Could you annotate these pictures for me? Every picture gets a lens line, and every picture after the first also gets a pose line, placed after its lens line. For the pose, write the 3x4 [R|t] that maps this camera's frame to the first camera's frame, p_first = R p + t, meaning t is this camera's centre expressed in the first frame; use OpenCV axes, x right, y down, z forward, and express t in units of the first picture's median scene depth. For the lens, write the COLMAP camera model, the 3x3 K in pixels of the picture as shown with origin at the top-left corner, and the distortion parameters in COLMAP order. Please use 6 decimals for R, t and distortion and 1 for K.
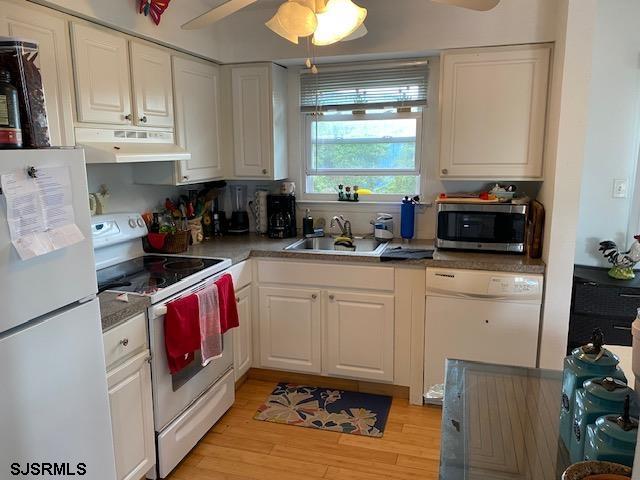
lens RADIAL K [[475.0, 0, 320.0], [0, 475.0, 240.0], [0, 0, 1]] dist [0.000268, -0.002708]
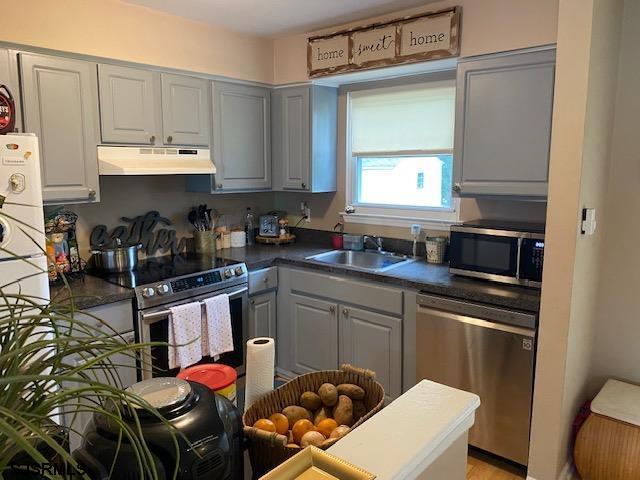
lens RADIAL K [[475.0, 0, 320.0], [0, 475.0, 240.0], [0, 0, 1]] dist [0.000268, -0.002708]
pose [[0.891741, 0.066962, -0.447565, 0.416481], [-0.078996, 0.996841, -0.008252, -0.018121], [0.445599, 0.042714, 0.894213, 0.094383]]
